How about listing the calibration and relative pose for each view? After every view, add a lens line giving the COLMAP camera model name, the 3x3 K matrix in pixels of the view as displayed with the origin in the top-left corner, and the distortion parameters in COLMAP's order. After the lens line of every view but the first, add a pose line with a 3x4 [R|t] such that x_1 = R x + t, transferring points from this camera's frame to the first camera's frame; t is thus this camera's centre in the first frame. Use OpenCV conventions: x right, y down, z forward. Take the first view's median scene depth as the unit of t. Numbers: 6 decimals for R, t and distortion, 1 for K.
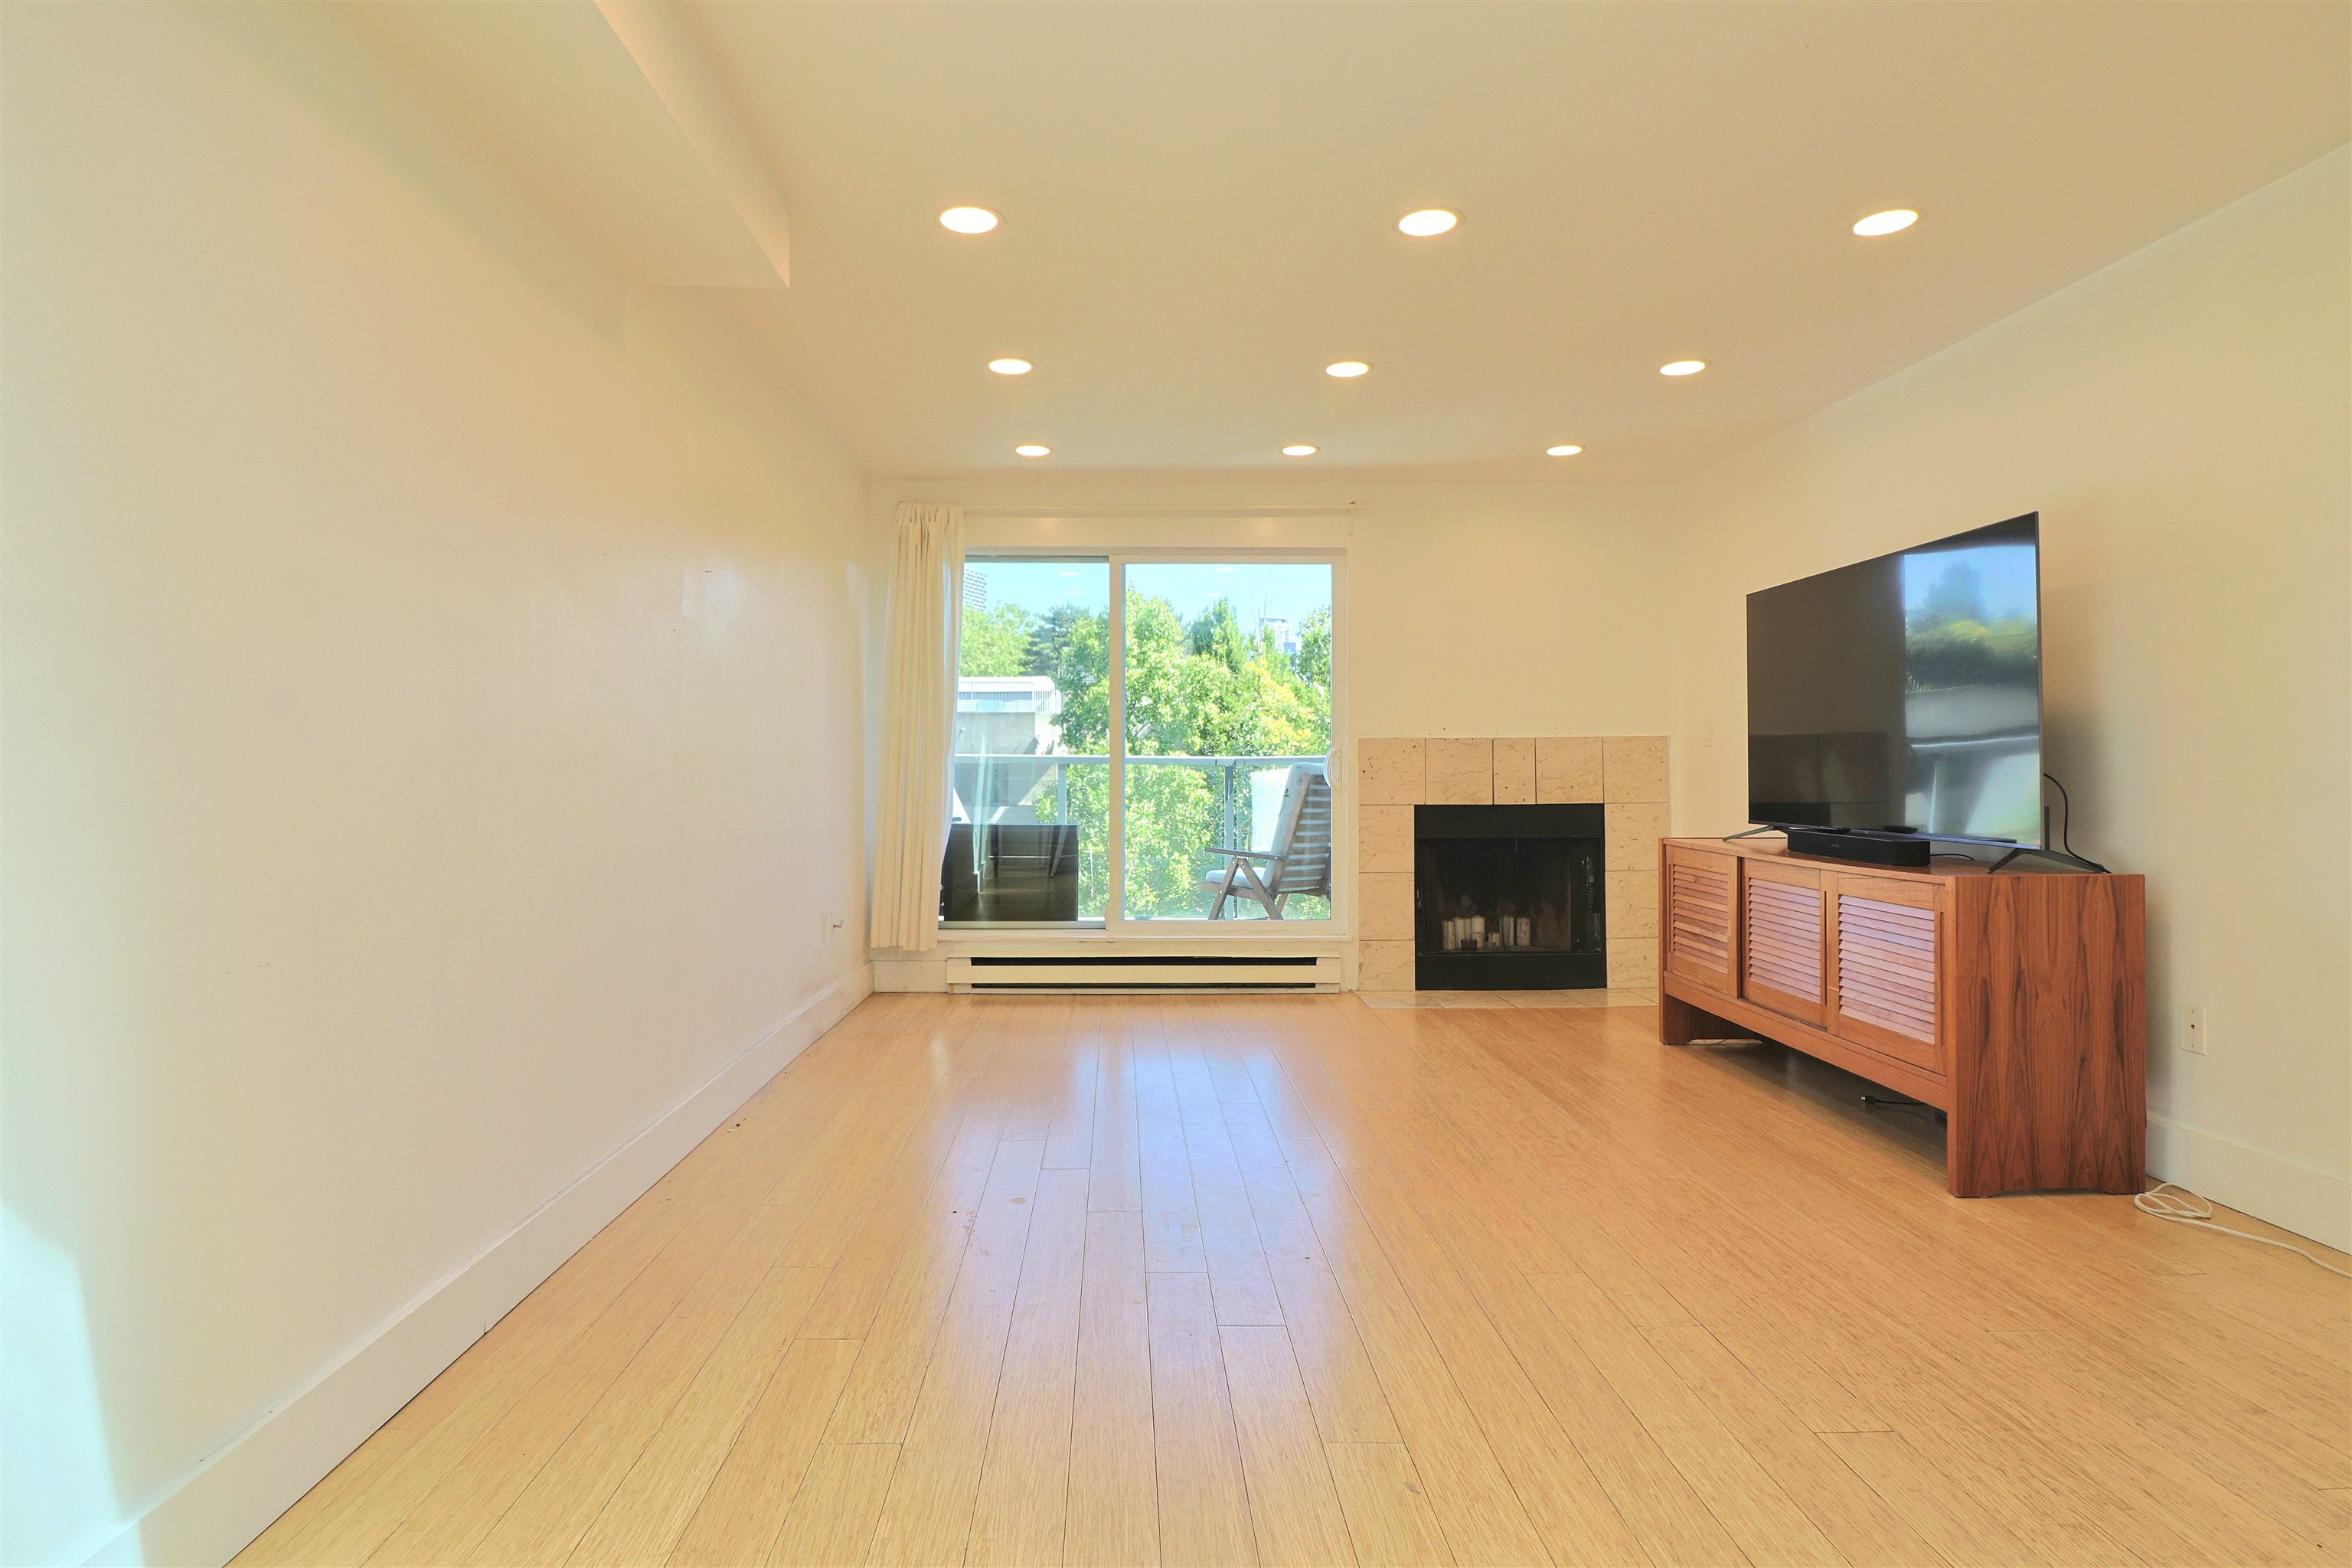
lens RADIAL K [[1217.1, 0, 1133.7], [0, 1217.1, 769.9], [0, 0, 1]] dist [0.001430, -0.014772]
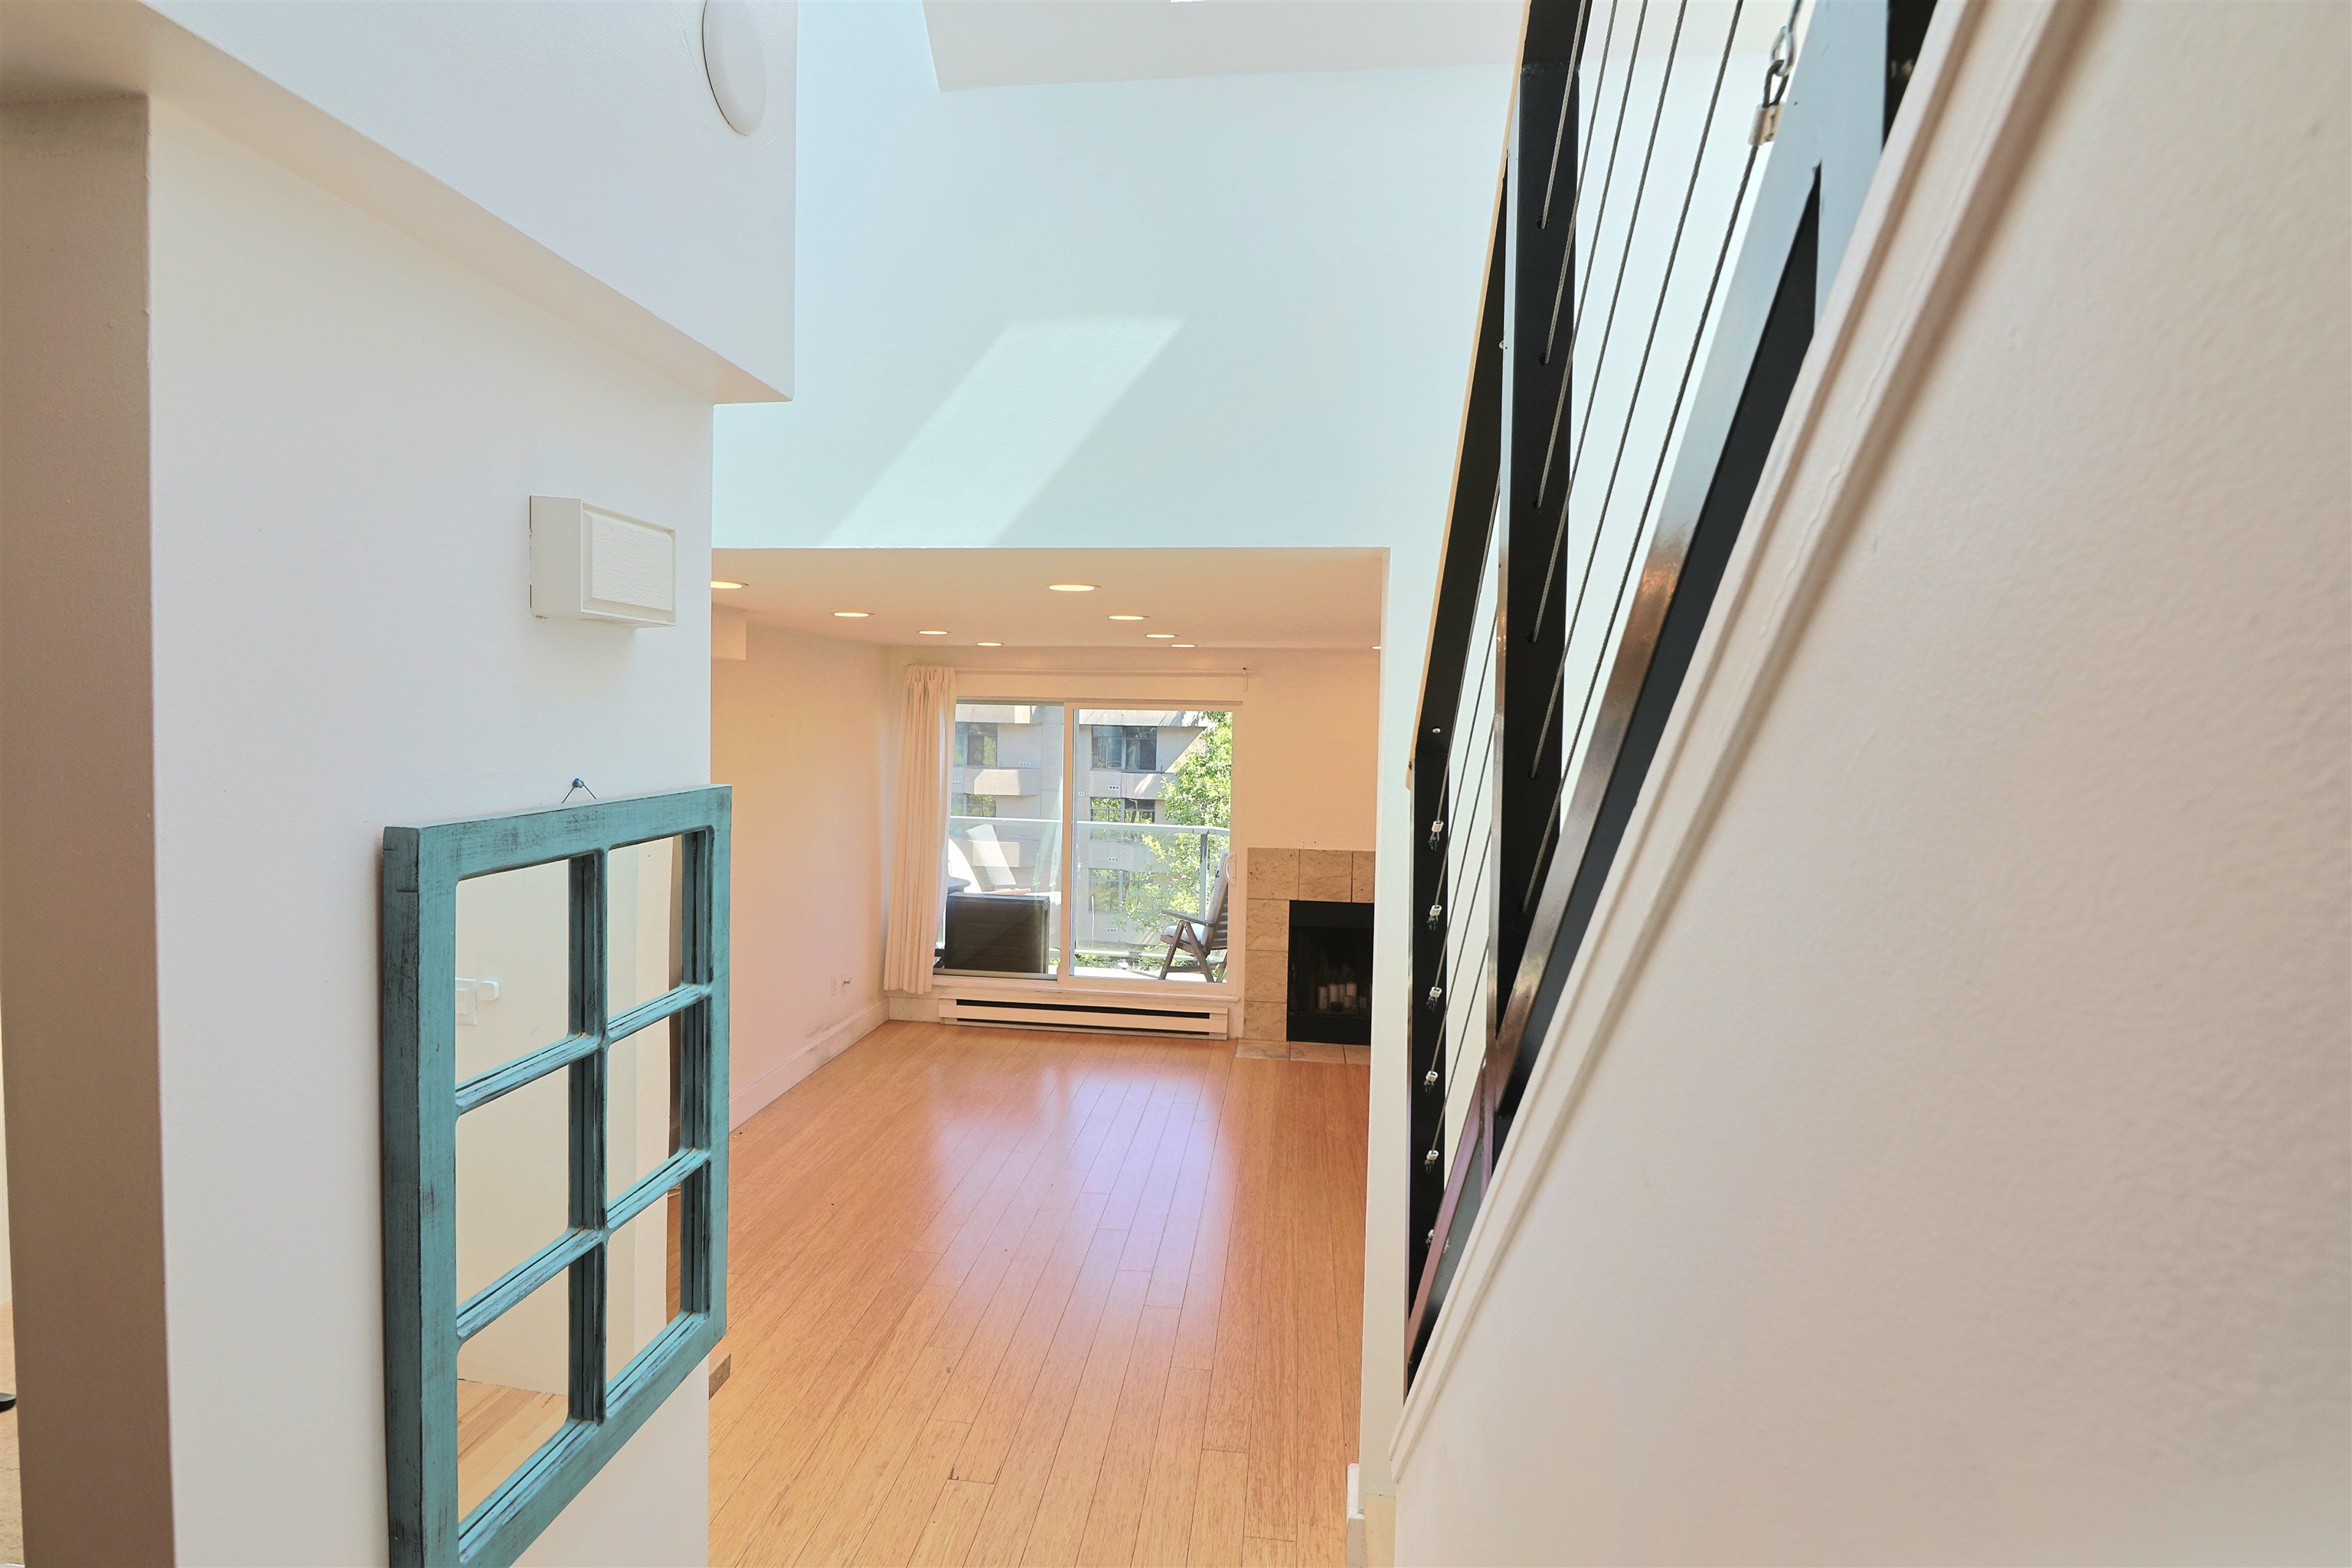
lens RADIAL K [[1217.1, 0, 1133.7], [0, 1217.1, 769.9], [0, 0, 1]] dist [0.001430, -0.014772]
pose [[0.988533, 0.025483, -0.148840, 0.258097], [-0.018692, 0.998727, 0.046848, -0.169447], [0.149845, -0.043529, 0.987751, -0.305546]]
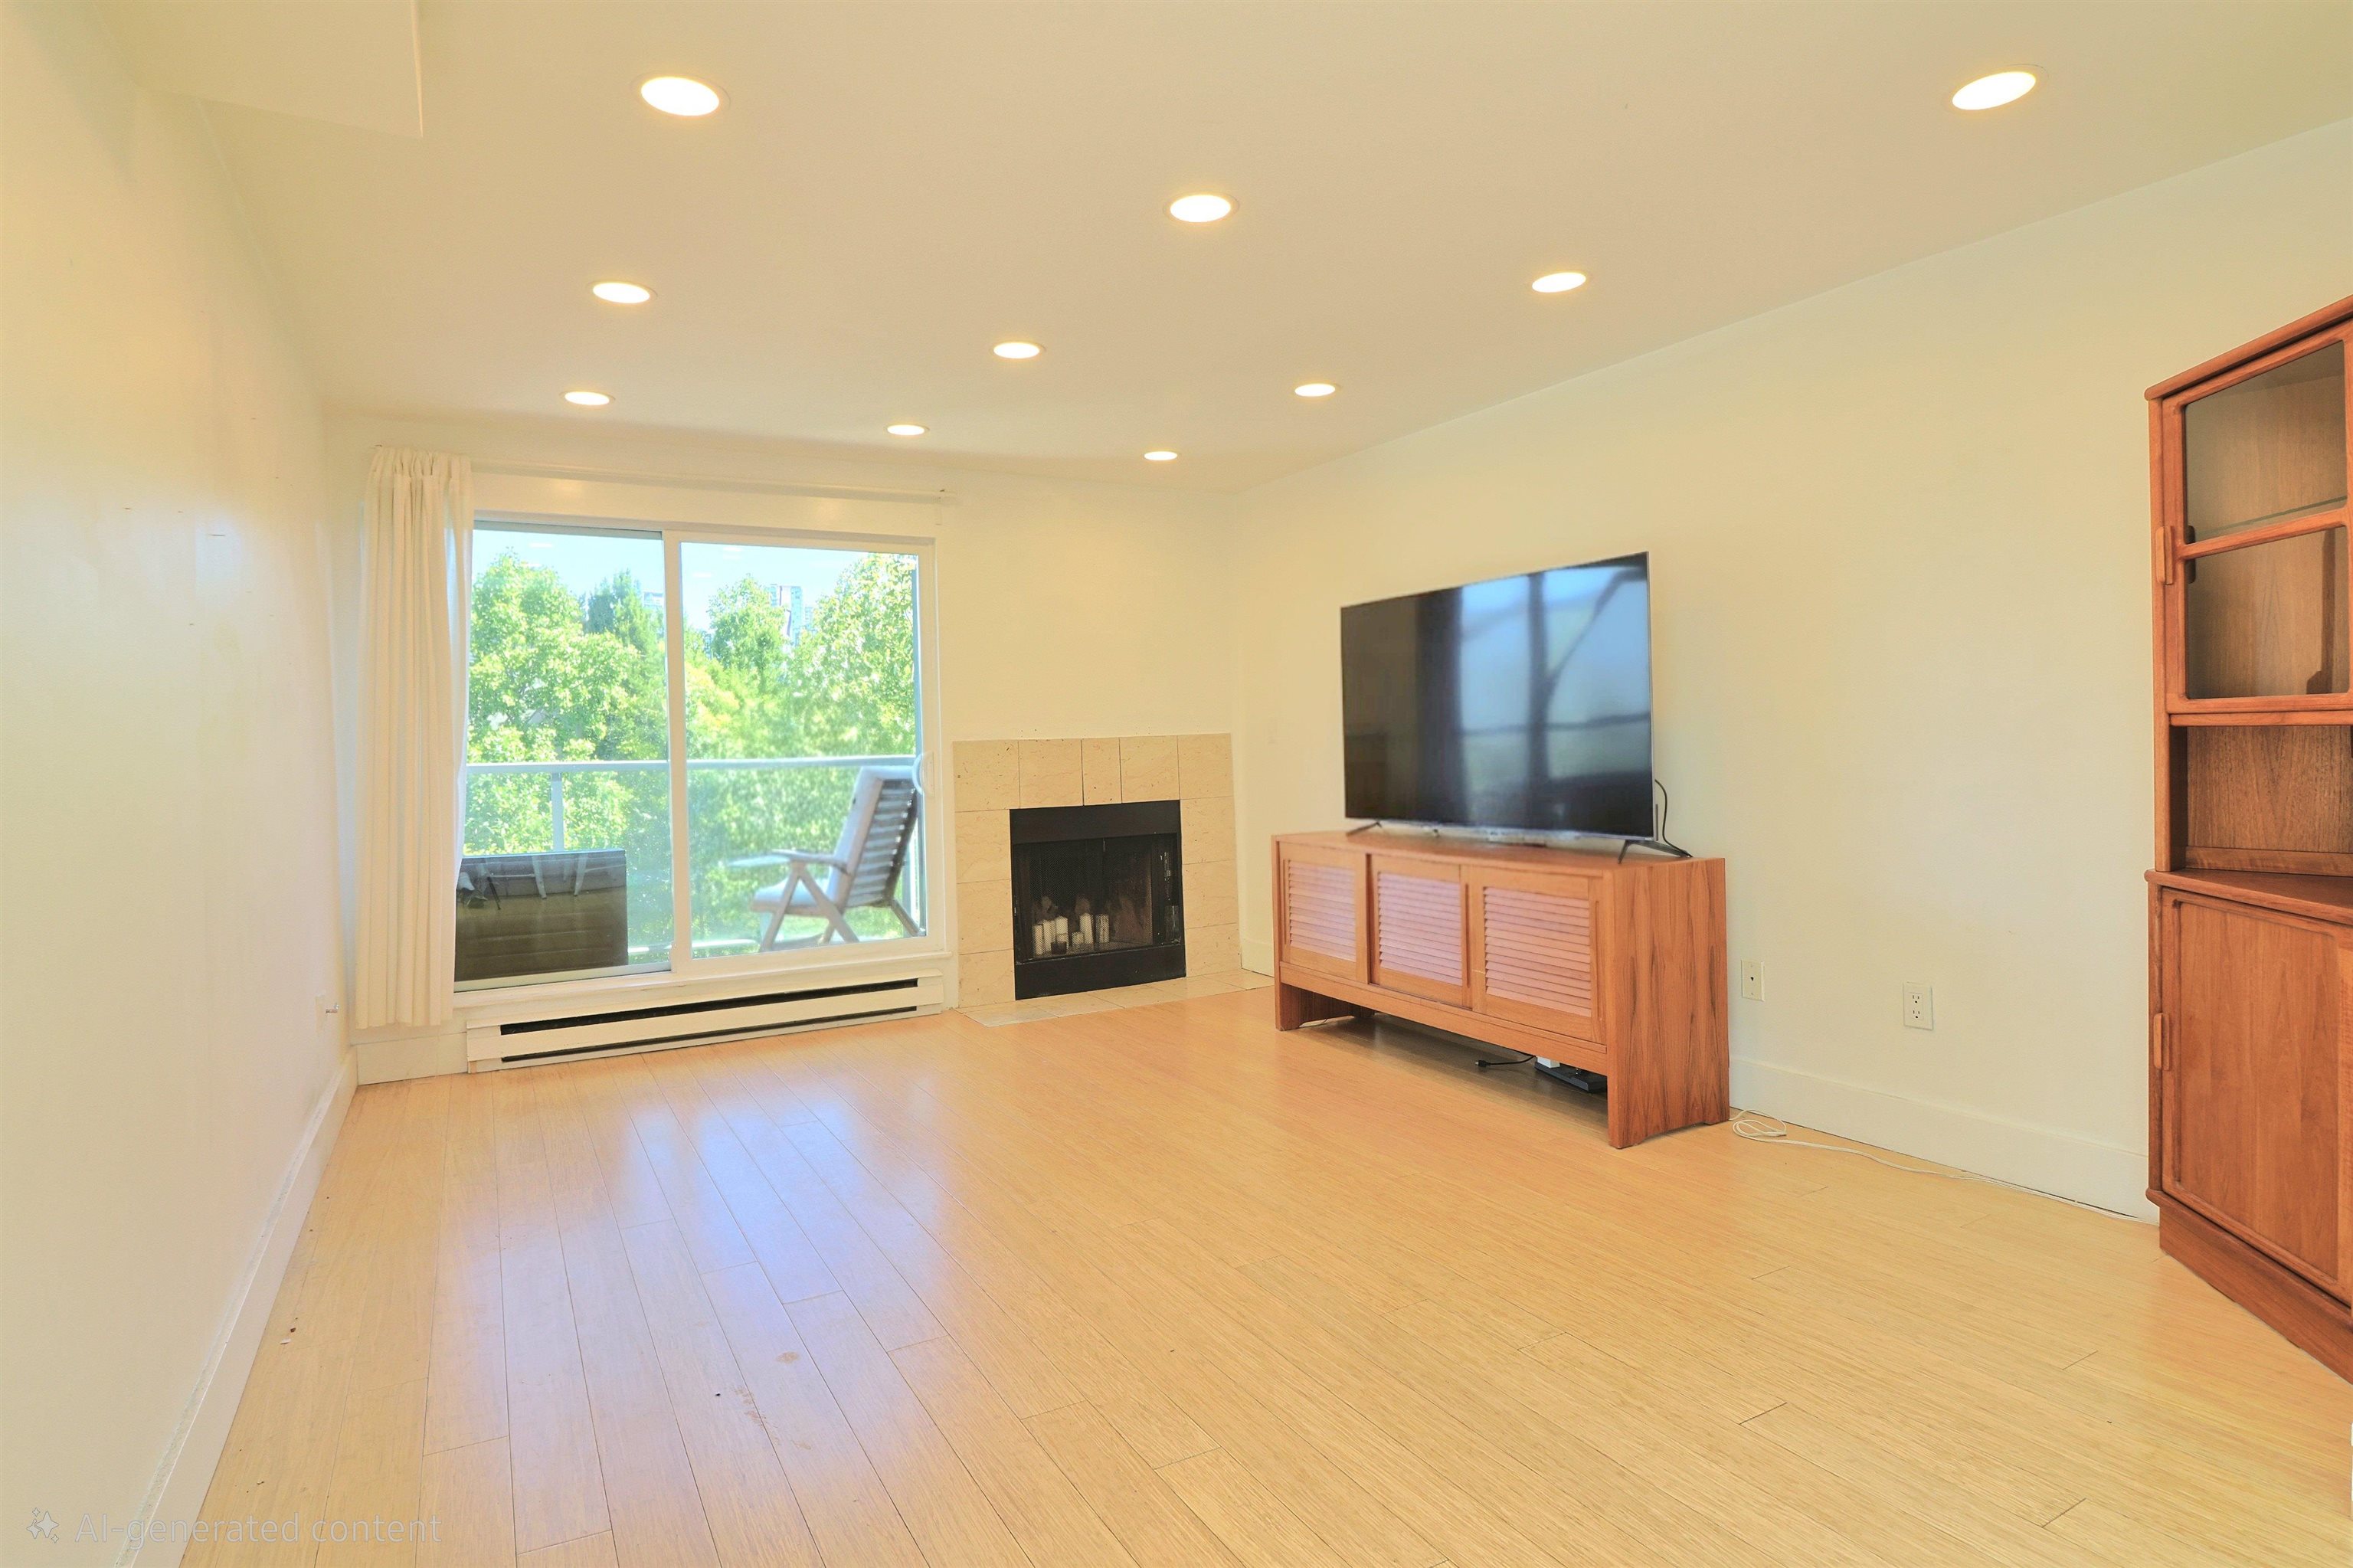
lens RADIAL K [[1217.6, 0, 1134.2], [0, 1217.6, 769.9], [0, 0, 1]] dist [0.001430, -0.014772]
pose [[0.887255, -0.029910, 0.460309, -0.126232], [0.022817, 0.999520, 0.020968, -0.020761], [-0.460715, -0.008101, 0.887511, 0.098448]]
